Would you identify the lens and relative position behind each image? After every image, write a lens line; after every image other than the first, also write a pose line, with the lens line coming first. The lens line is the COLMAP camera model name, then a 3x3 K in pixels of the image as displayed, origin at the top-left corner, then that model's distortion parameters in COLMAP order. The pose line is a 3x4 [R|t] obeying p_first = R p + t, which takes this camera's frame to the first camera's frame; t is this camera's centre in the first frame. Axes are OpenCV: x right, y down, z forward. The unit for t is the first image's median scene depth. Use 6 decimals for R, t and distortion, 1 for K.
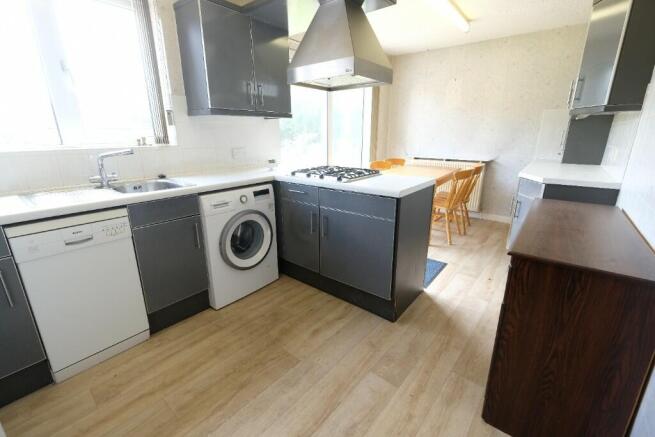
lens RADIAL K [[284.4, 0, 327.6], [0, 284.4, 215.4], [0, 0, 1]] dist [-0.002359, -0.000045]
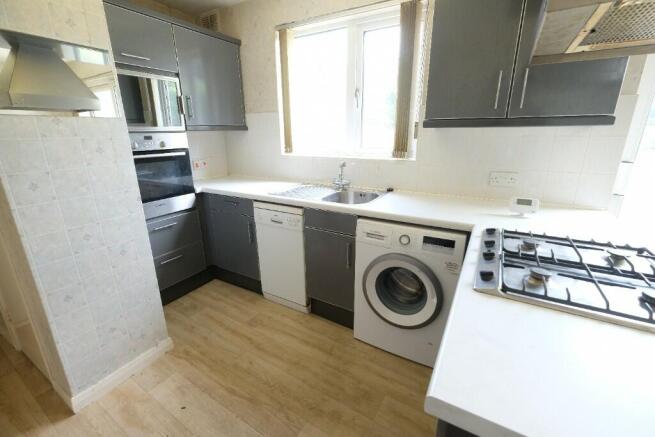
lens RADIAL K [[284.4, 0, 327.6], [0, 284.4, 215.4], [0, 0, 1]] dist [-0.002359, -0.000045]
pose [[0.150777, 0.283493, -0.947047, 0.556352], [-0.267456, 0.933970, 0.236998, -0.363140], [0.951701, 0.217559, 0.216643, 0.935727]]
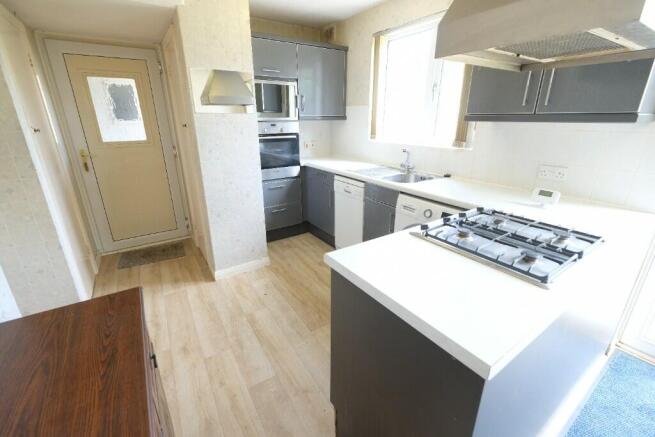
lens RADIAL K [[284.4, 0, 327.6], [0, 284.4, 215.4], [0, 0, 1]] dist [-0.002359, -0.000045]
pose [[-0.297680, 0.315465, -0.901038, 0.964892], [-0.261973, 0.880600, 0.394859, -0.499405], [0.918018, 0.353589, -0.179493, 1.294624]]
